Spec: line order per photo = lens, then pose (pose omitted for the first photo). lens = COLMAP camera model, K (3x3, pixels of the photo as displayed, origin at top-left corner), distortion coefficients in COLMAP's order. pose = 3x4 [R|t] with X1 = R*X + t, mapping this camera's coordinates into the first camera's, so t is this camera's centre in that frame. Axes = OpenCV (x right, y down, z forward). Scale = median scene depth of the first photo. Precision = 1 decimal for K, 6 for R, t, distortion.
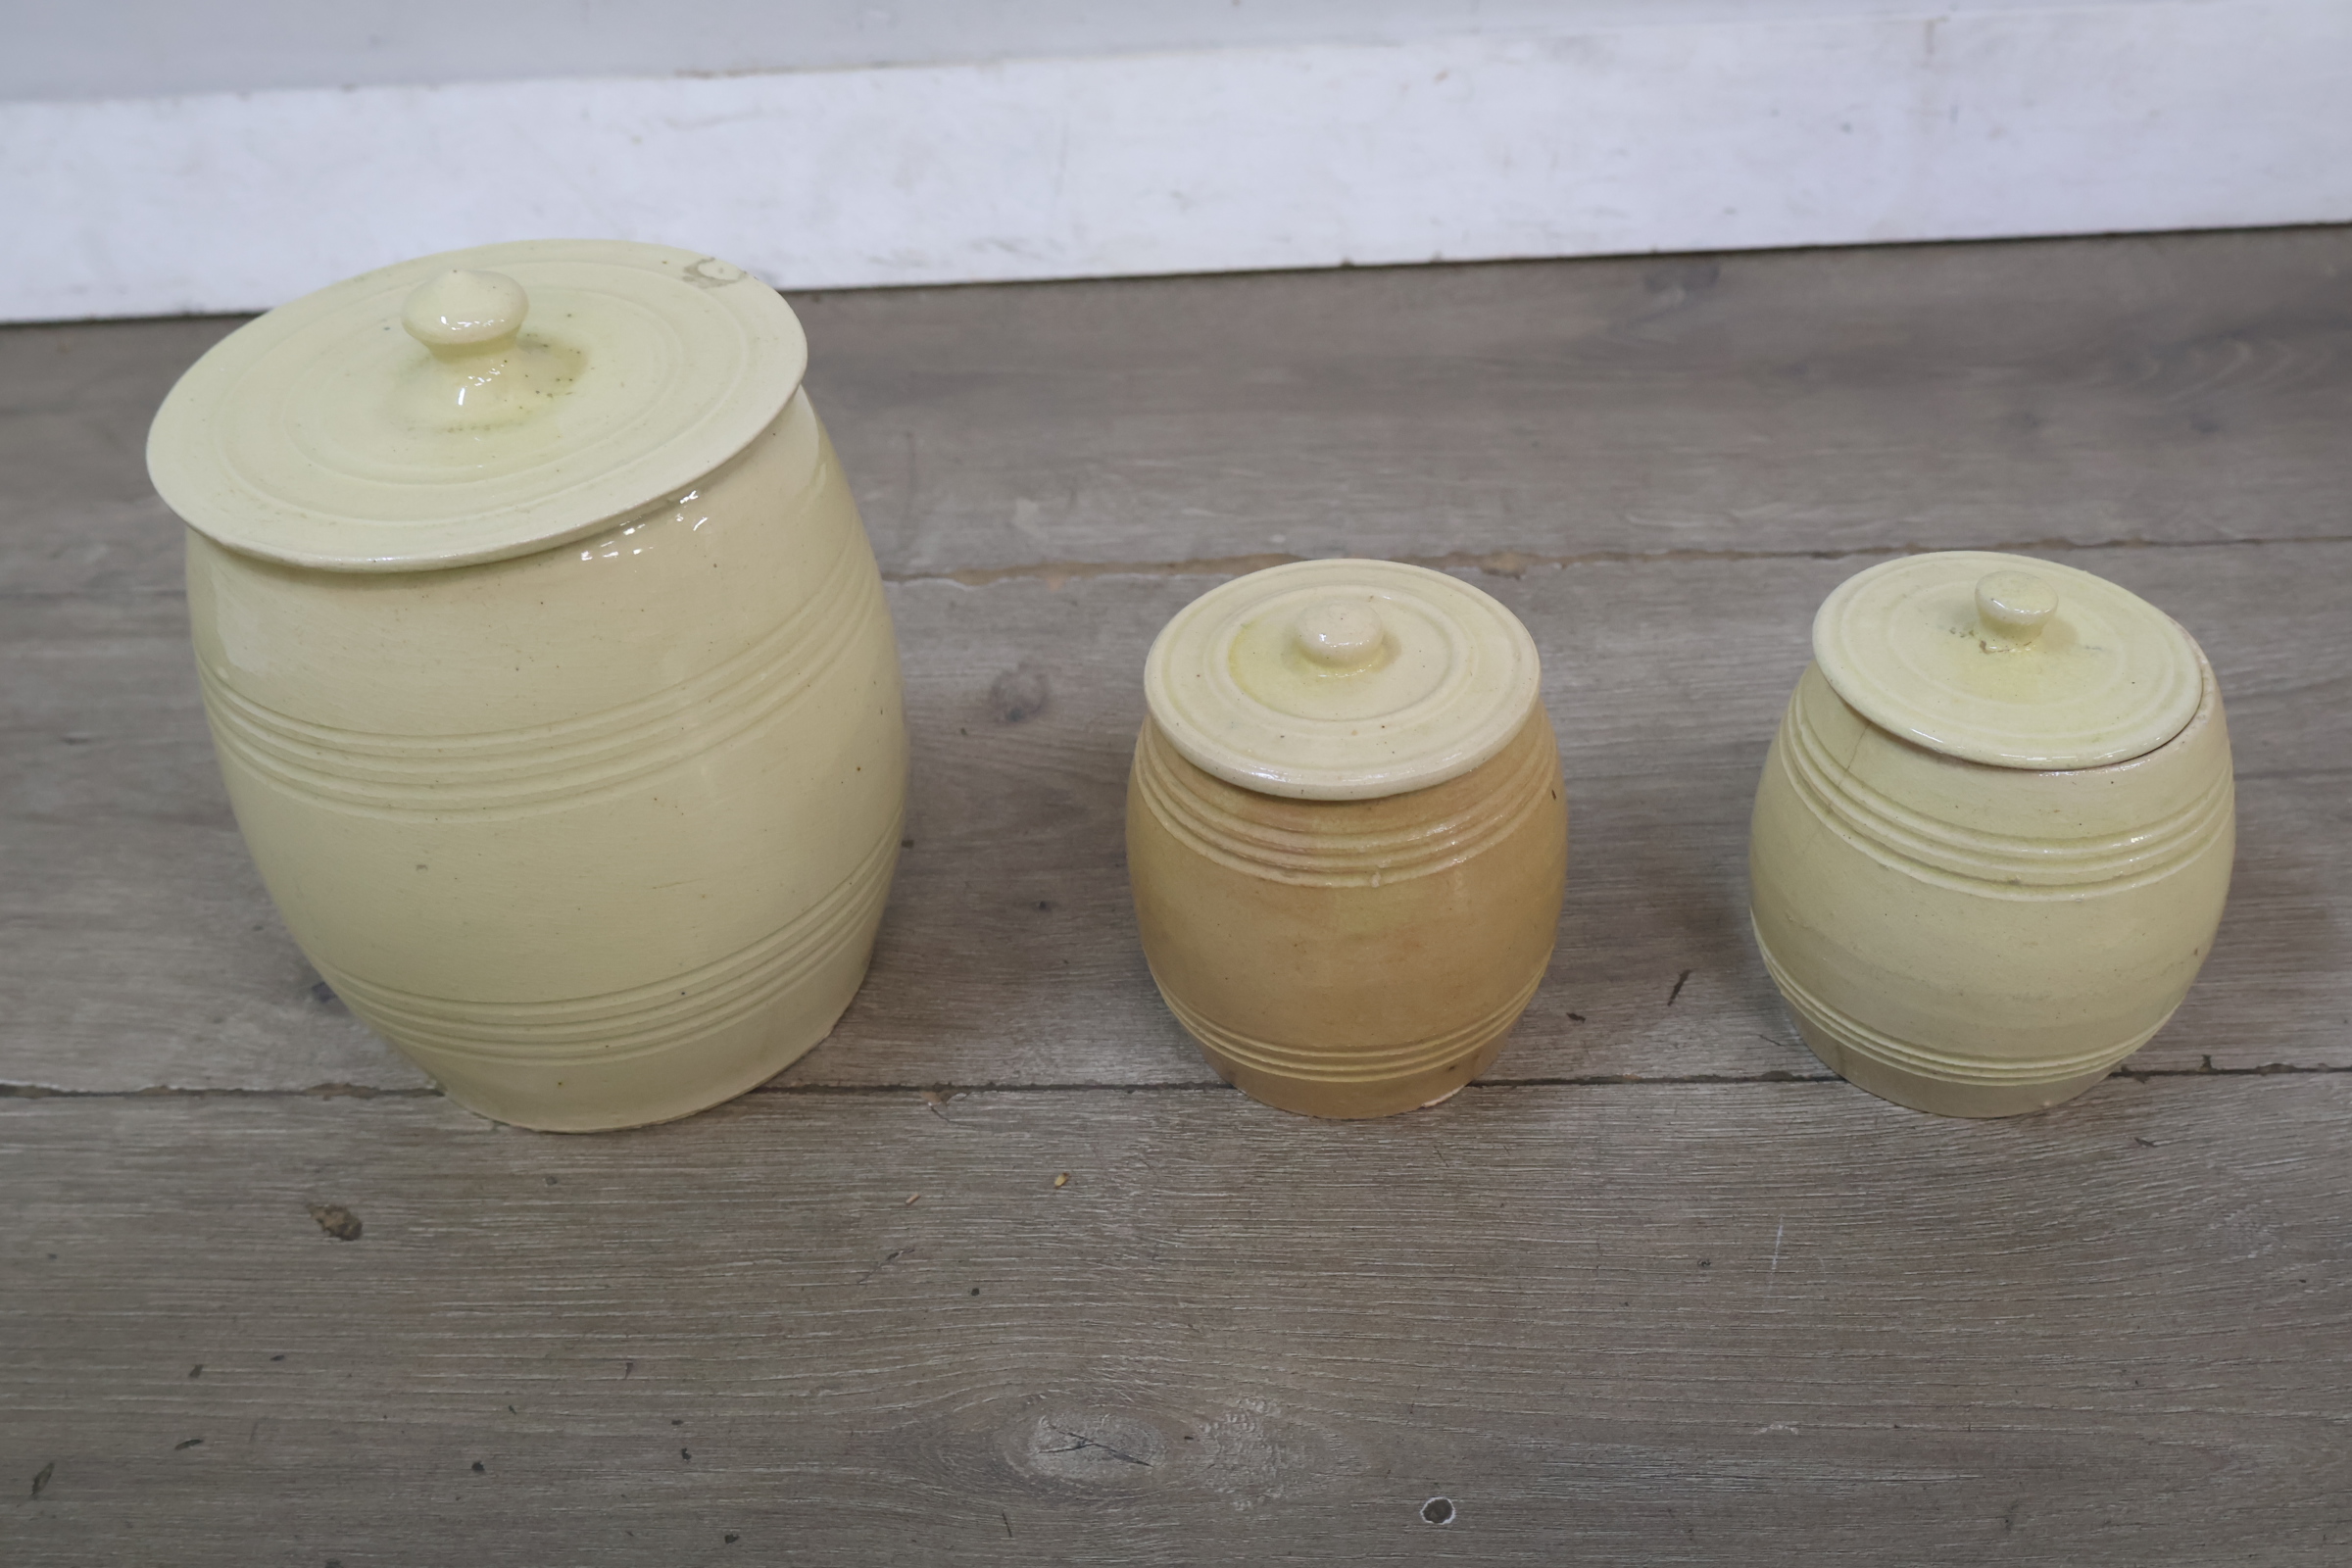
lens RADIAL K [[2454.9, 0, 1153.4], [0, 2454.9, 770.7], [0, 0, 1]] dist [0.004204, 0.000000]
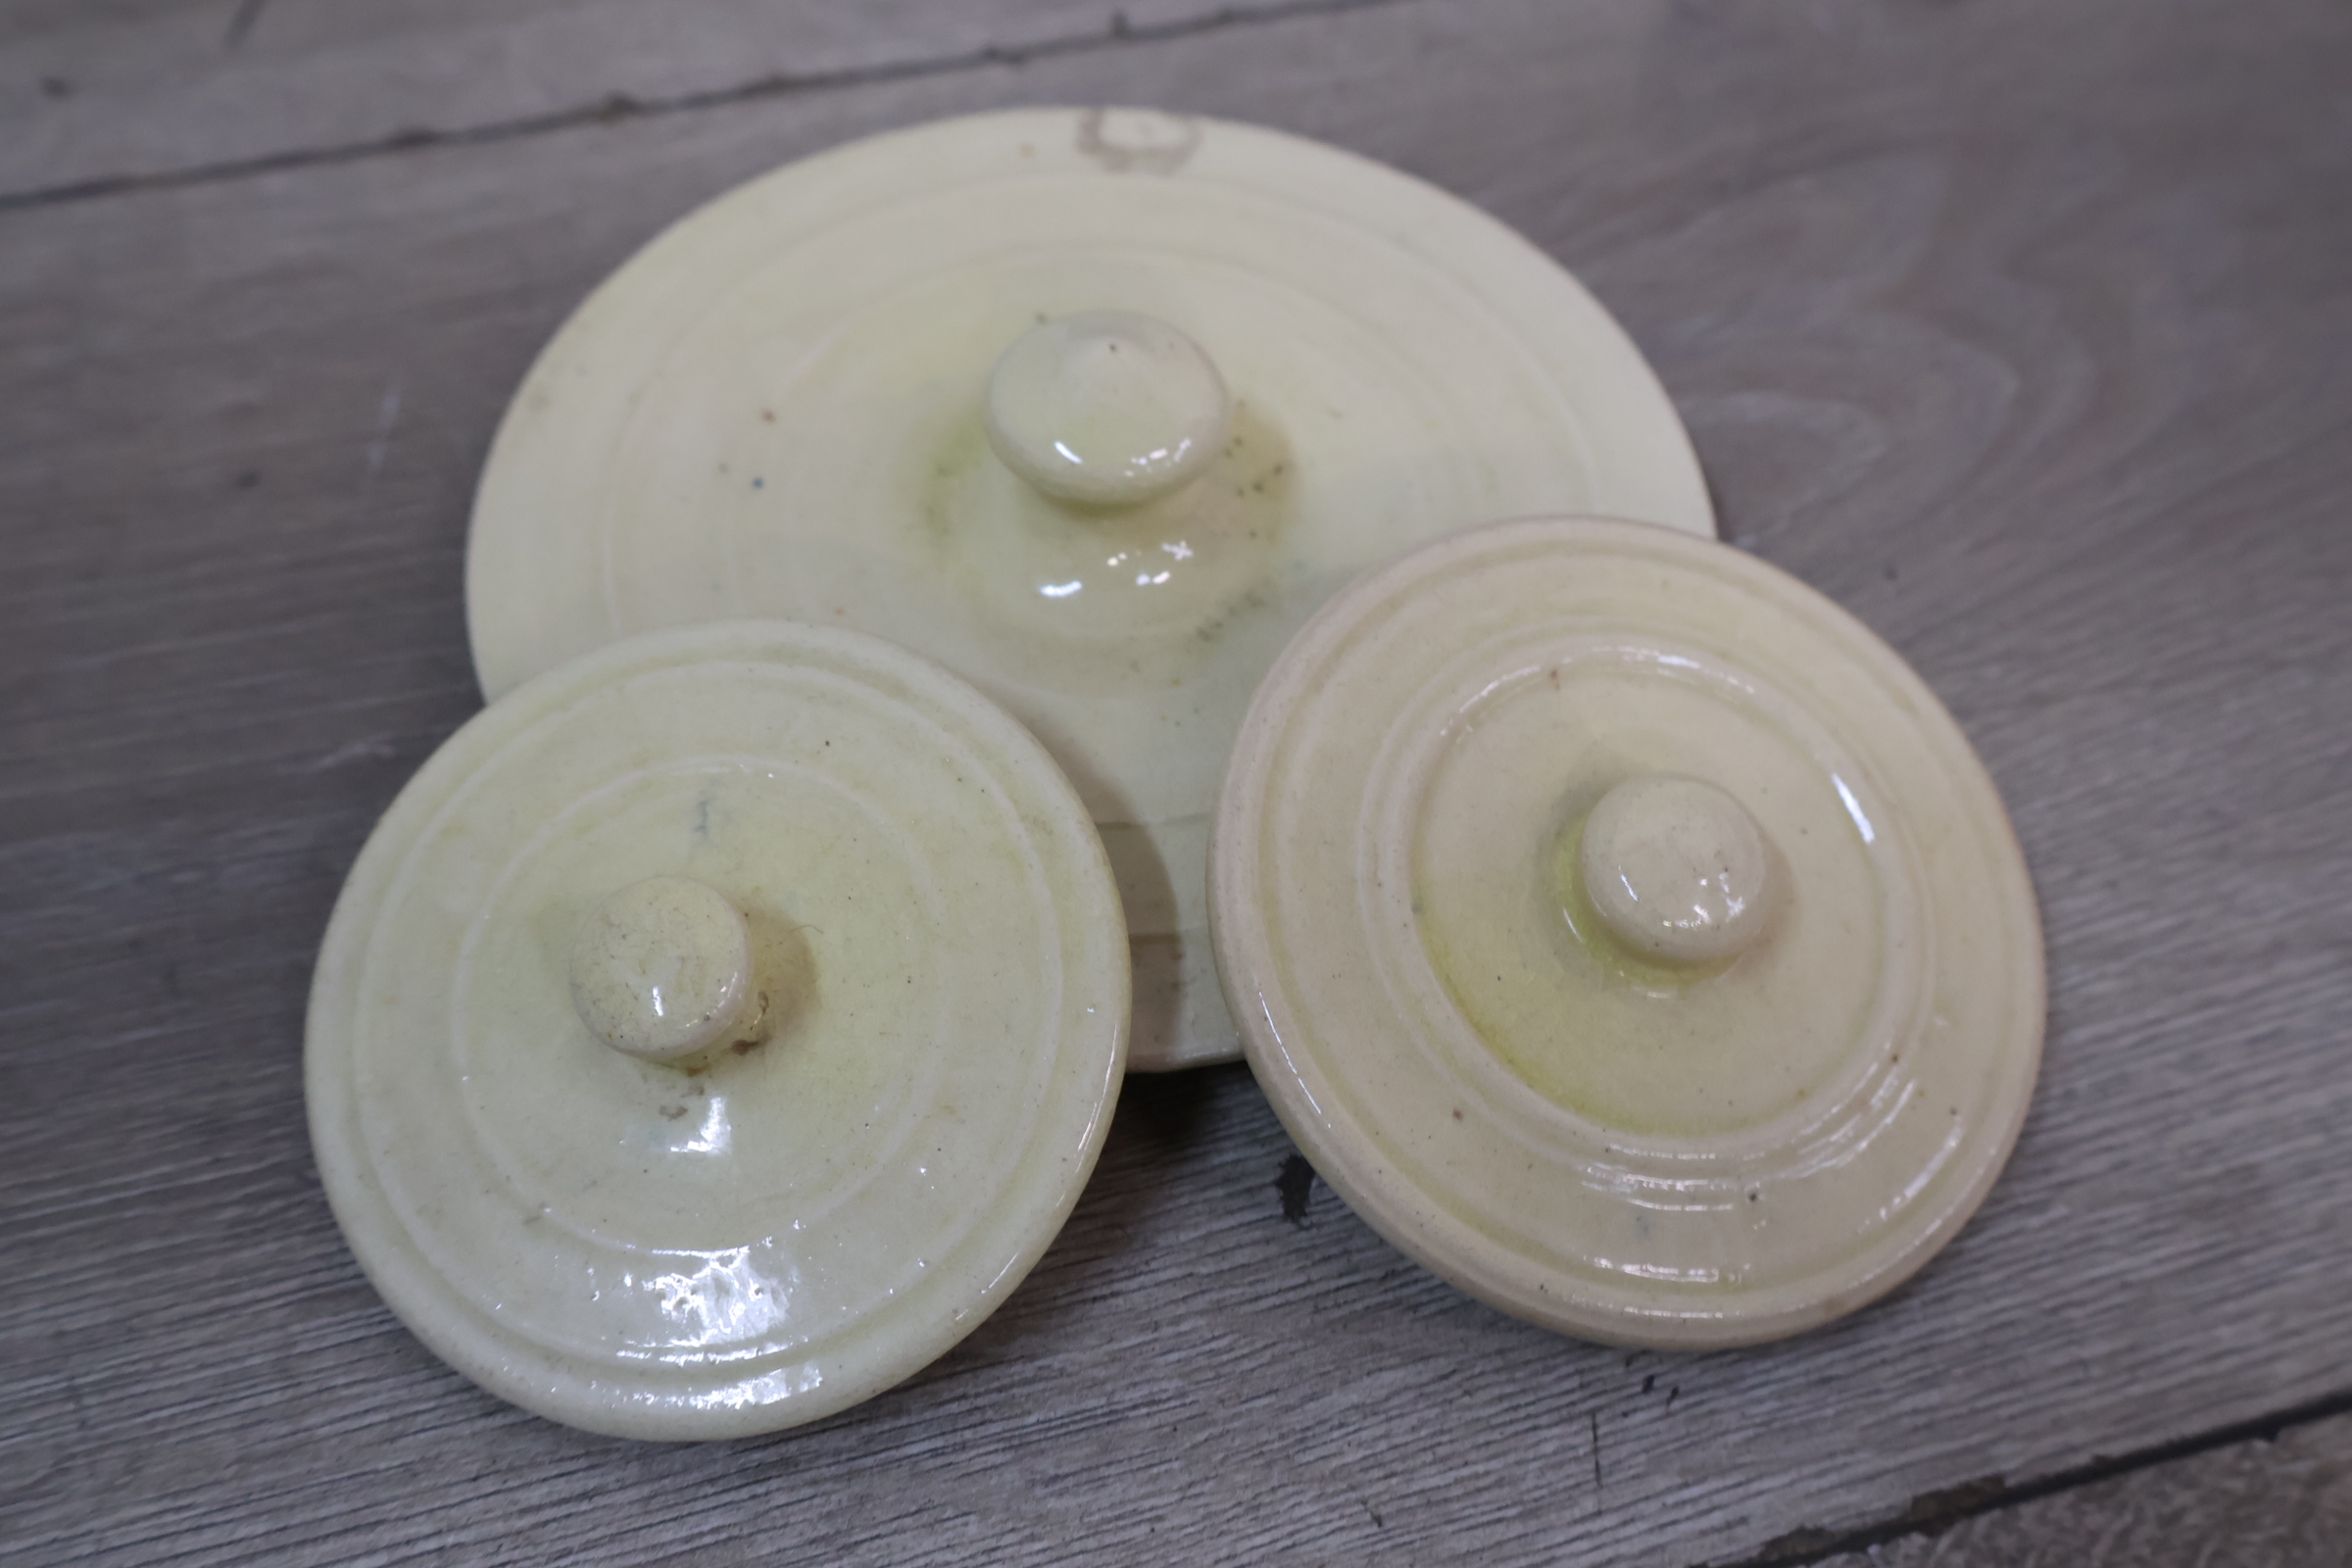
lens RADIAL K [[2454.9, 0, 1171.2], [0, 2454.9, 801.4], [0, 0, 1]] dist [0.004204, 0.000000]
pose [[0.946343, -0.197495, 0.255794, 0.252097], [0.113036, 0.943823, 0.310519, 0.115603], [-0.302750, -0.264943, 0.915504, 0.396273]]
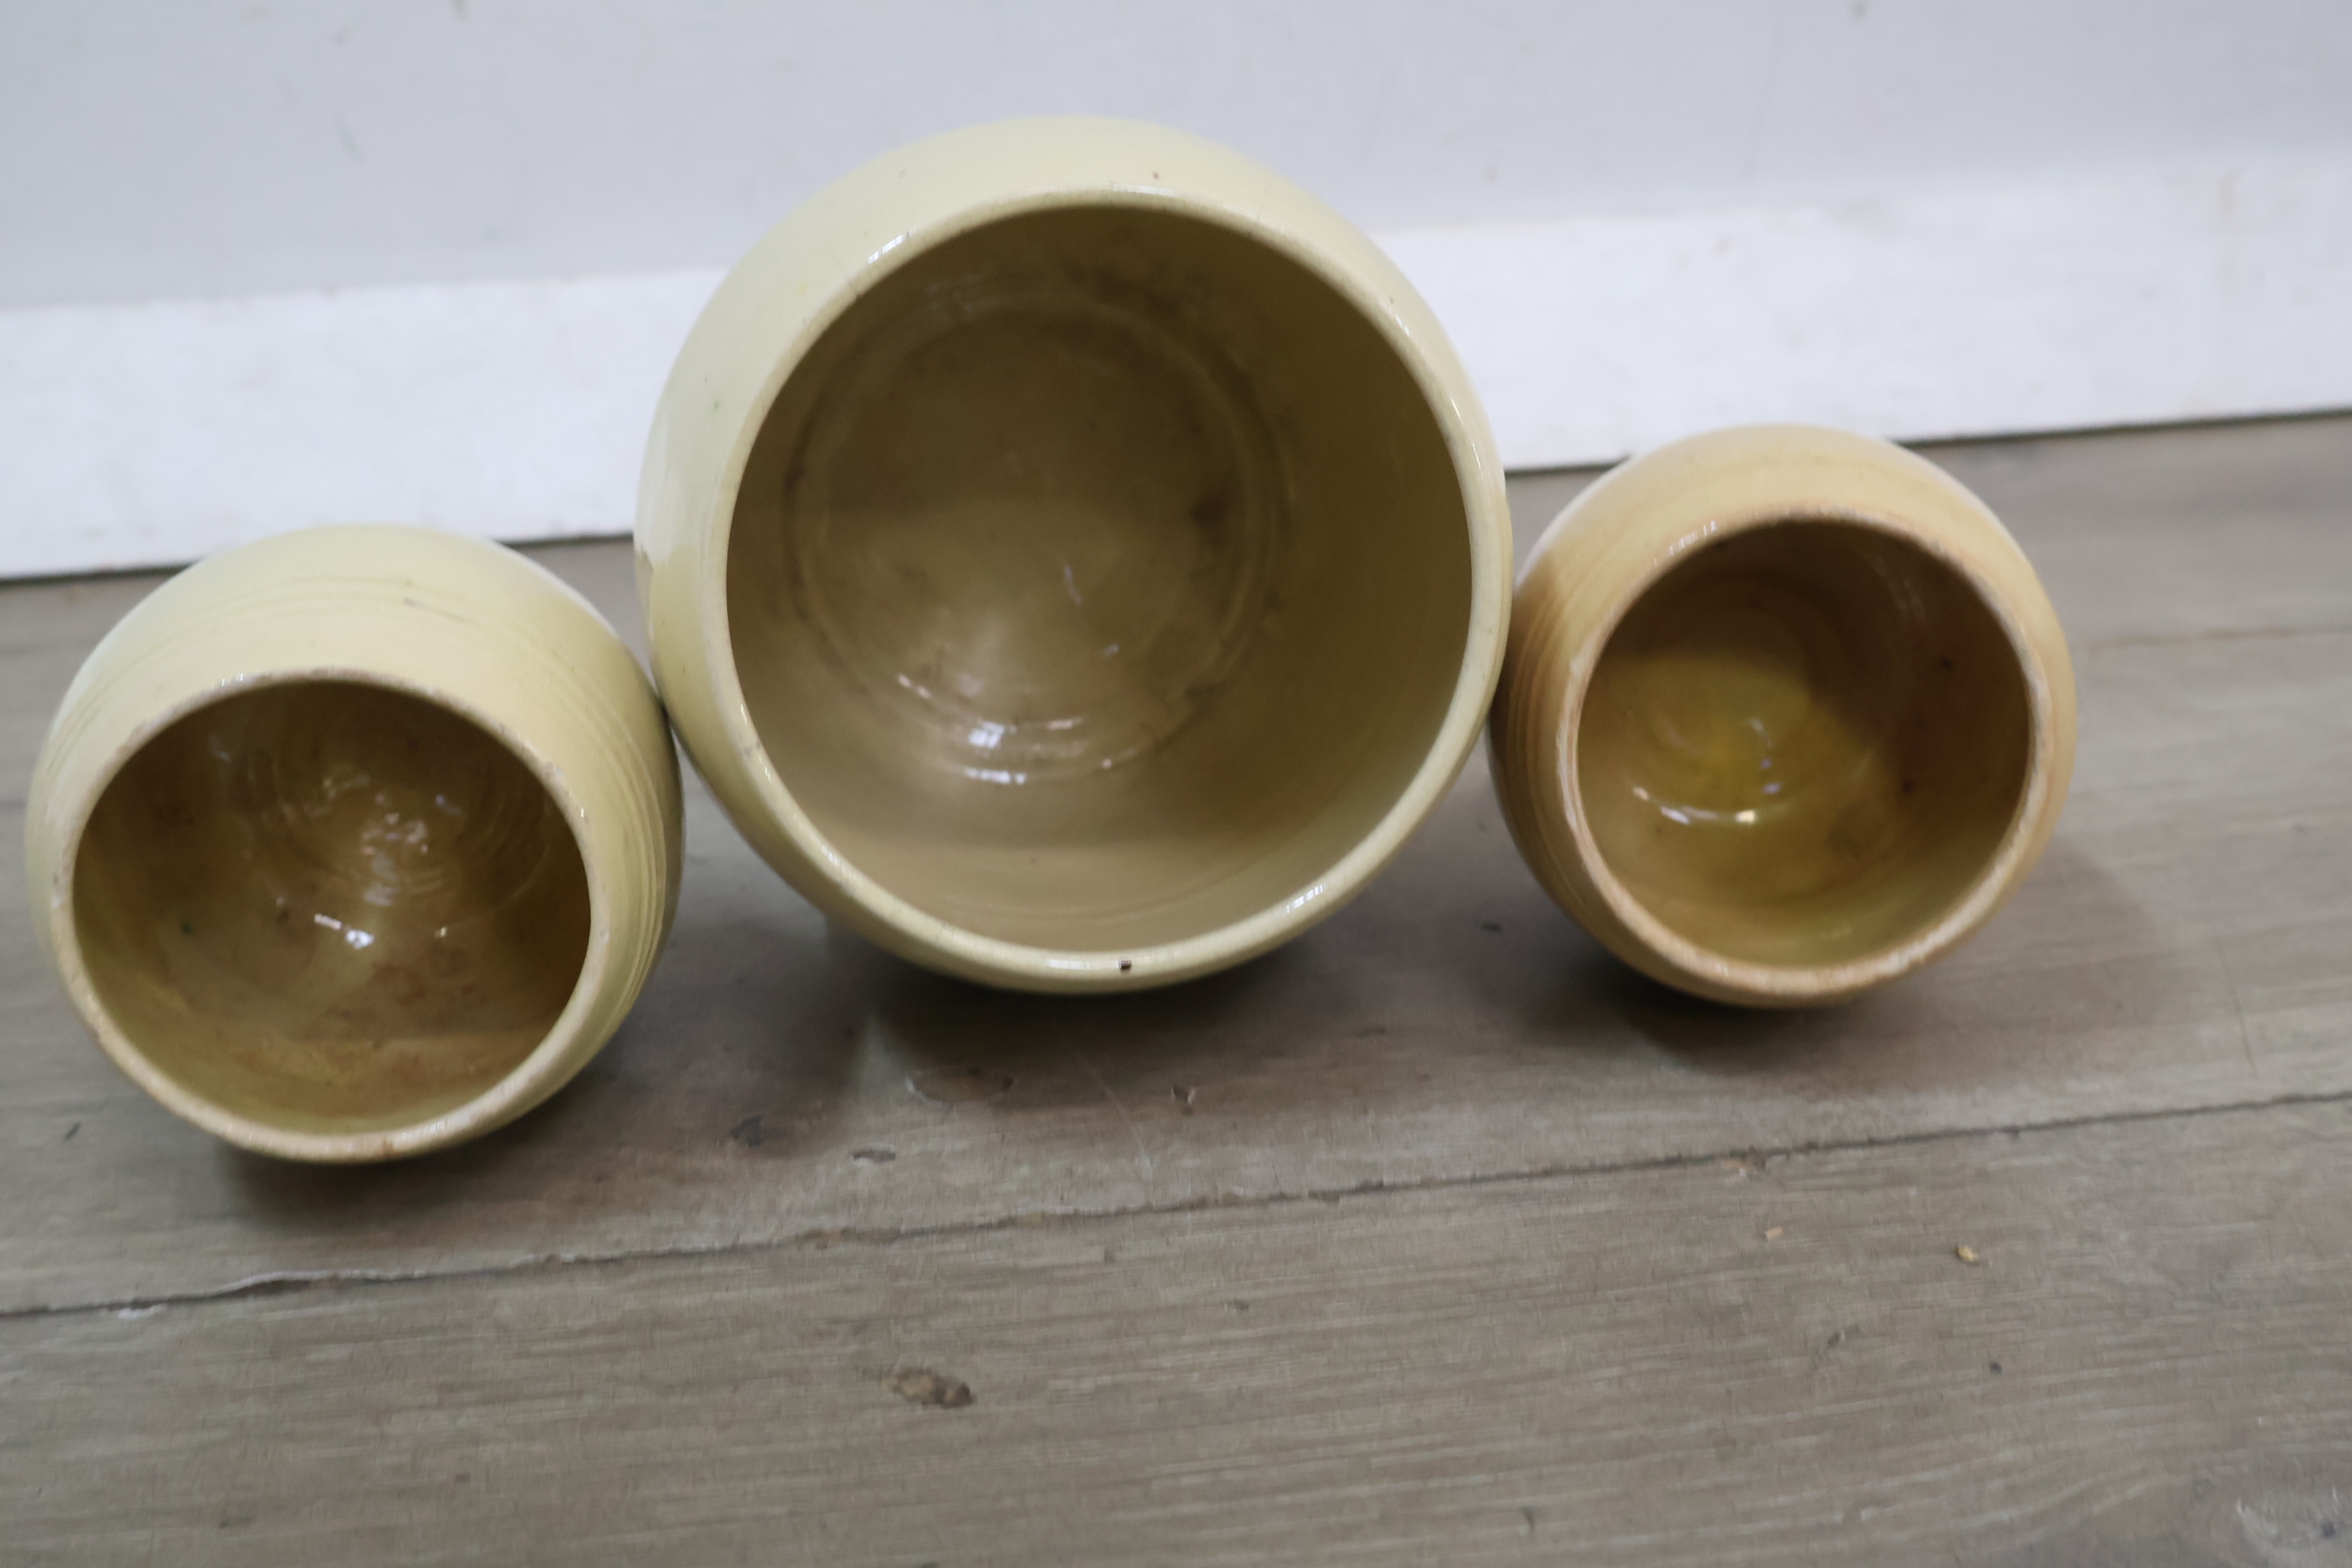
lens RADIAL K [[2454.9, 0, 1177.8], [0, 2454.9, 763.2], [0, 0, 1]] dist [0.004204, 0.000000]
pose [[0.986157, -0.038911, 0.161183, -0.367664], [0.083727, 0.955901, -0.281501, 0.215585], [-0.143121, 0.291099, 0.945927, 0.360151]]
